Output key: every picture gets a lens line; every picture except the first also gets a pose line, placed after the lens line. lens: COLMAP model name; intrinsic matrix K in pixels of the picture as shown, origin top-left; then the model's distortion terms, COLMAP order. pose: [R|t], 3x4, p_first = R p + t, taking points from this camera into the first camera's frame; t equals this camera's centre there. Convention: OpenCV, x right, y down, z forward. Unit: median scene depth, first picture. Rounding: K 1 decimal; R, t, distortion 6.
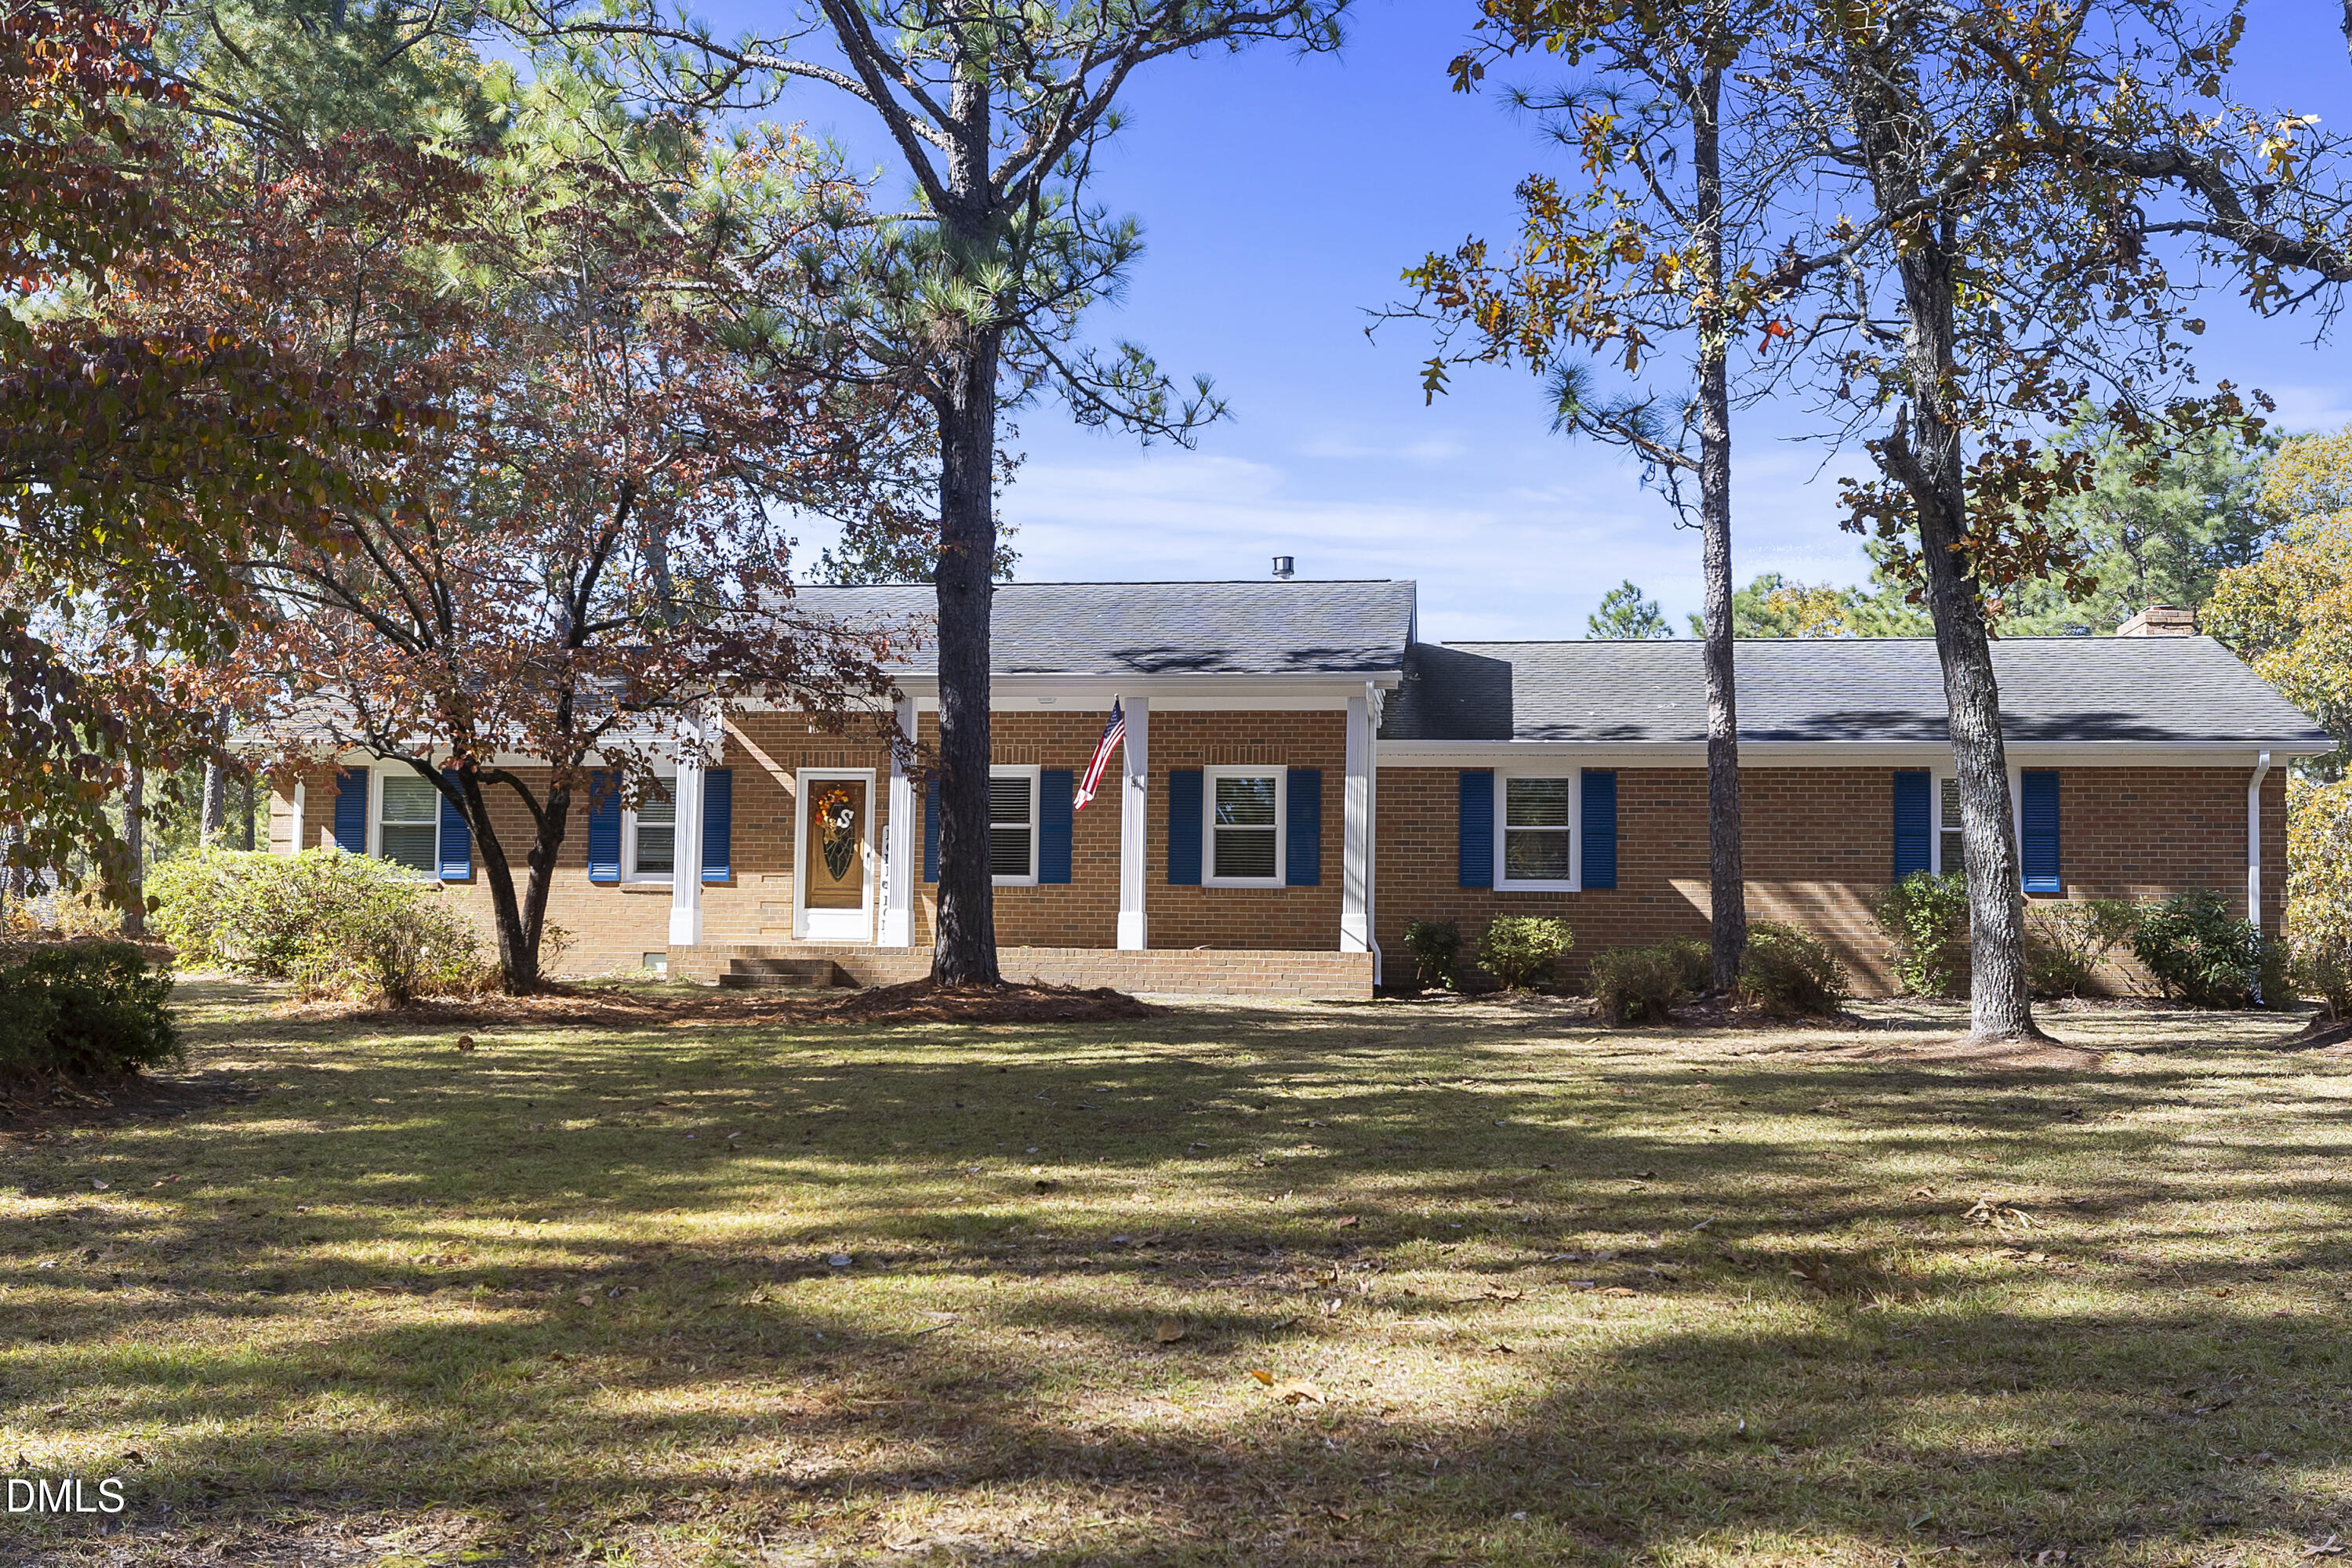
lens RADIAL K [[2280.4, 0, 1184.7], [0, 2280.4, 804.6], [0, 0, 1]] dist [-0.029218, 0.000000]
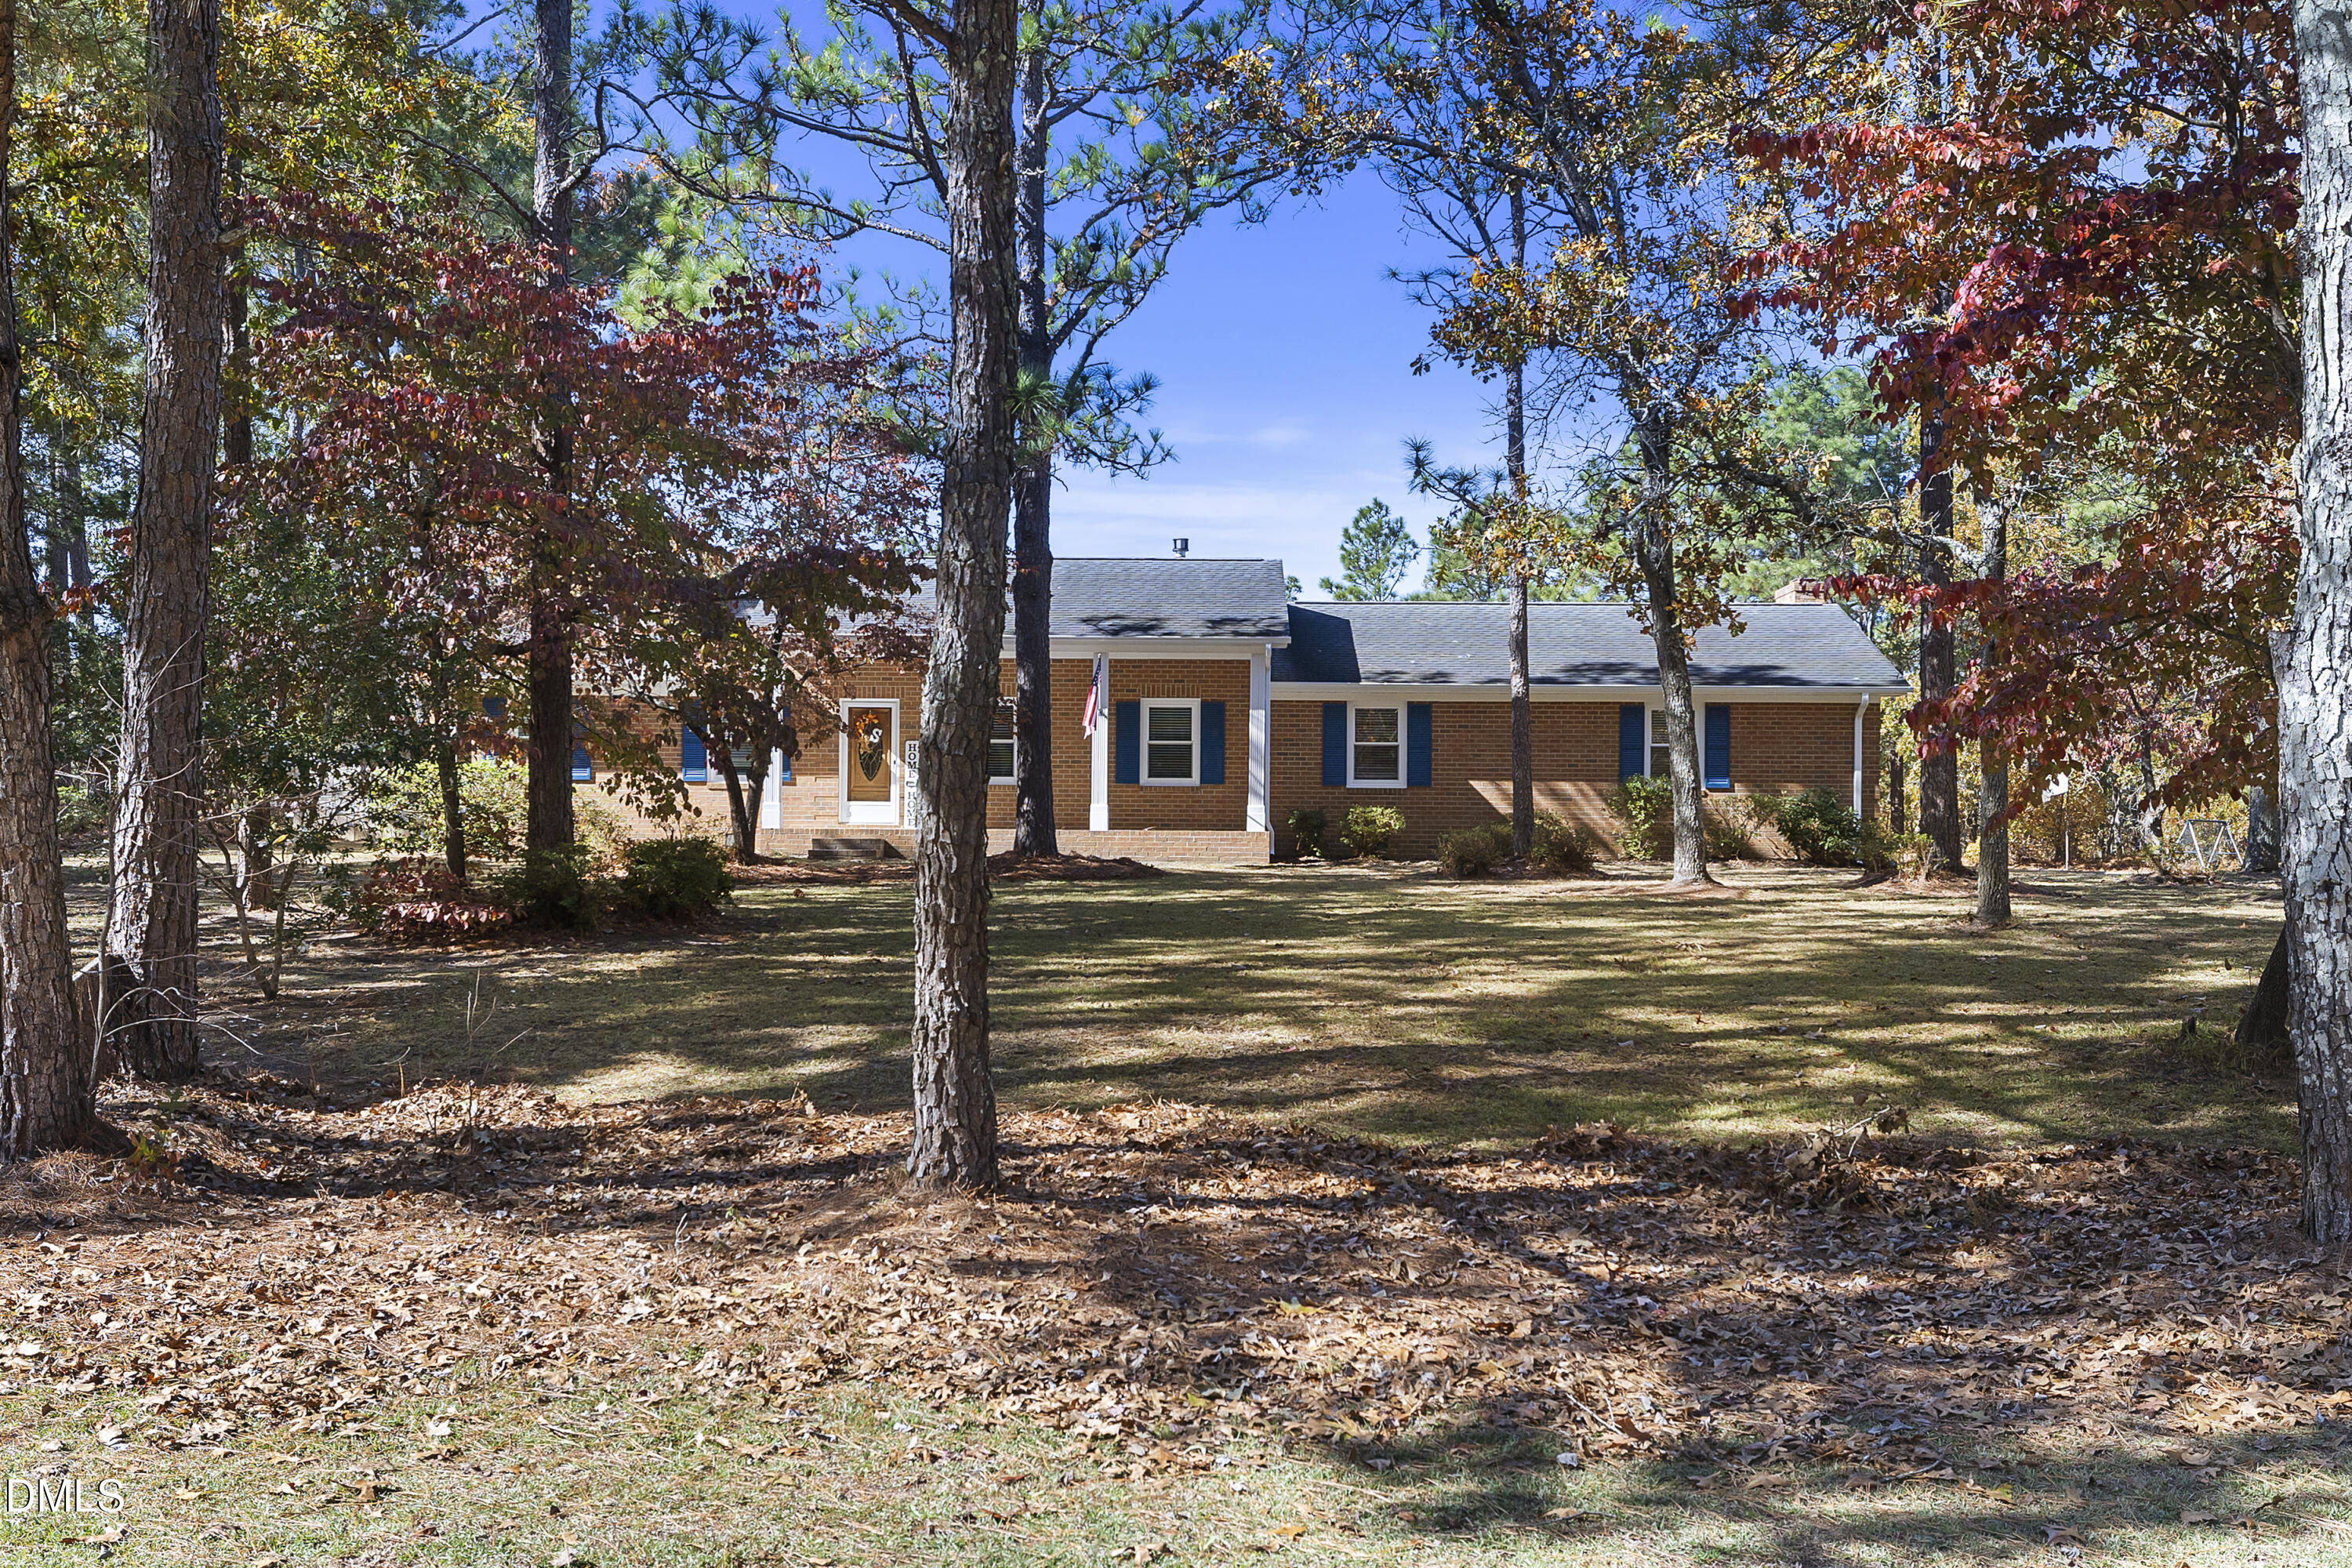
lens RADIAL K [[2280.4, 0, 1172.6], [0, 2280.4, 770.7], [0, 0, 1]] dist [-0.029218, 0.000000]
pose [[0.992653, -0.002474, 0.120973, -0.151006], [-0.002727, 0.999080, 0.042805, -0.034859], [-0.120967, -0.042820, 0.991732, -0.417201]]
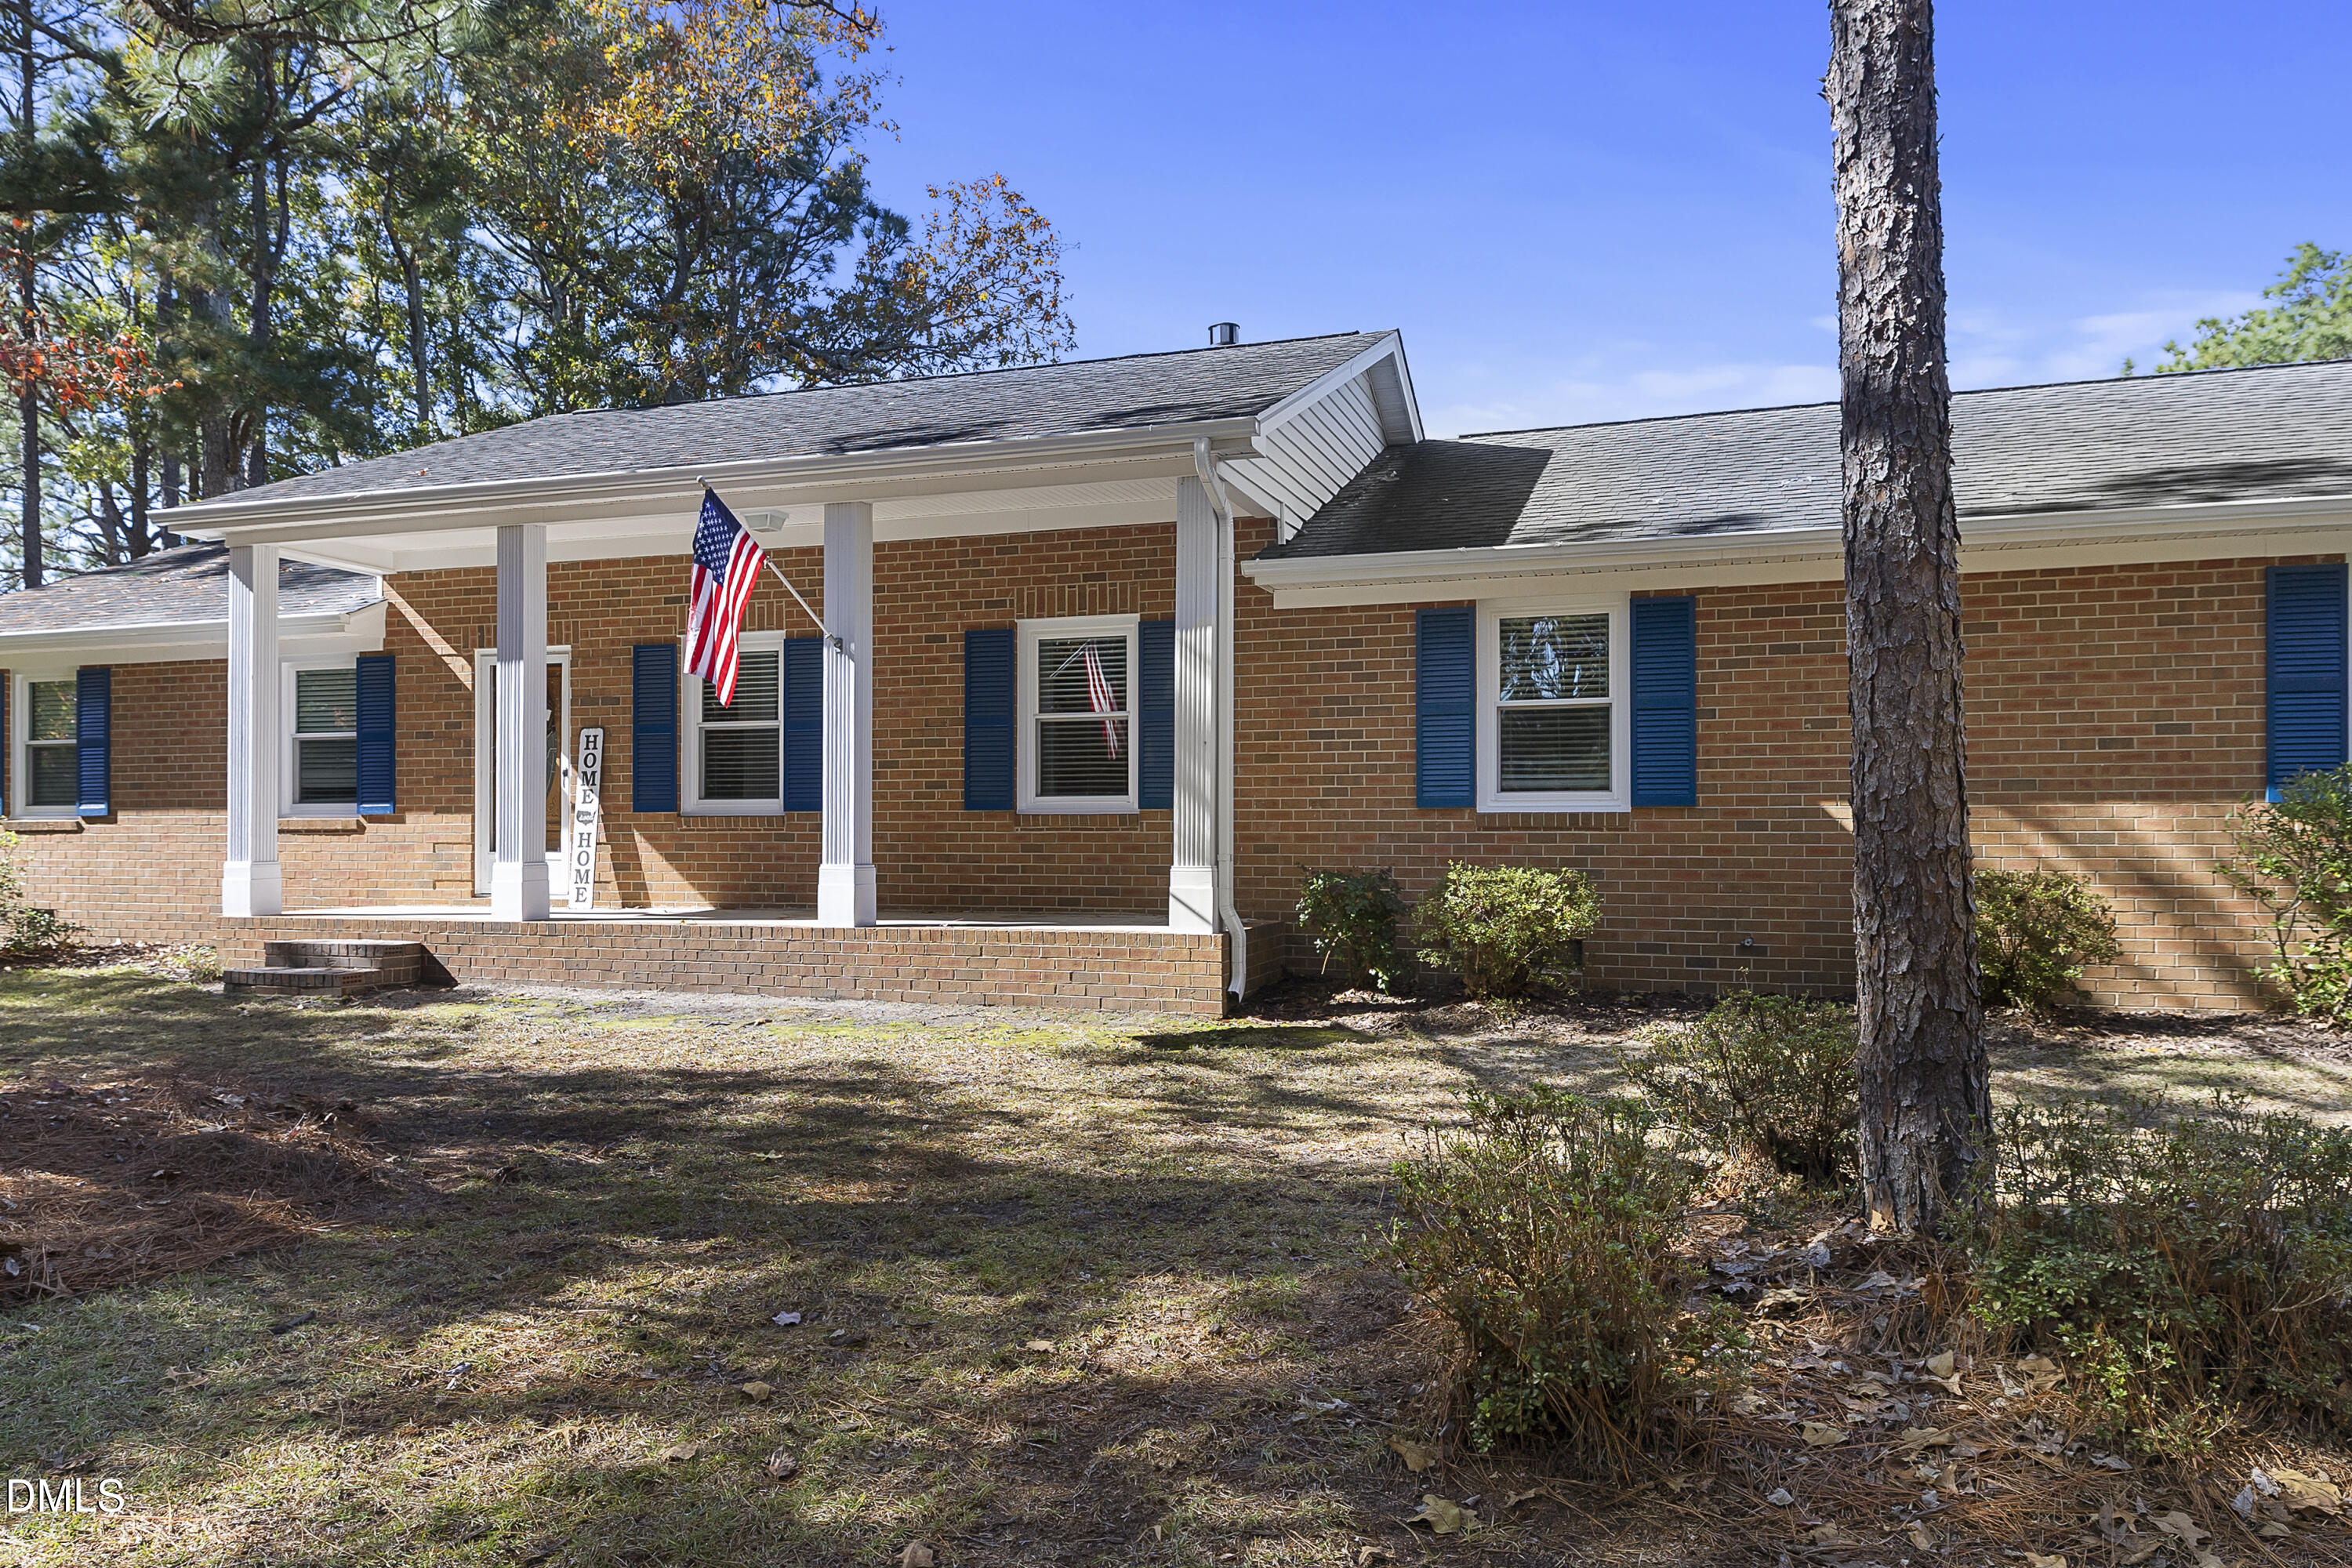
lens RADIAL K [[1635.3, 0, 1177.1], [0, 1635.3, 794.7], [0, 0, 1]] dist [0.023022, -0.033470]
pose [[0.981430, -0.020780, -0.190693, 0.146075], [0.030883, 0.998264, 0.050158, 0.010419], [0.189320, -0.055116, 0.980367, 0.602286]]
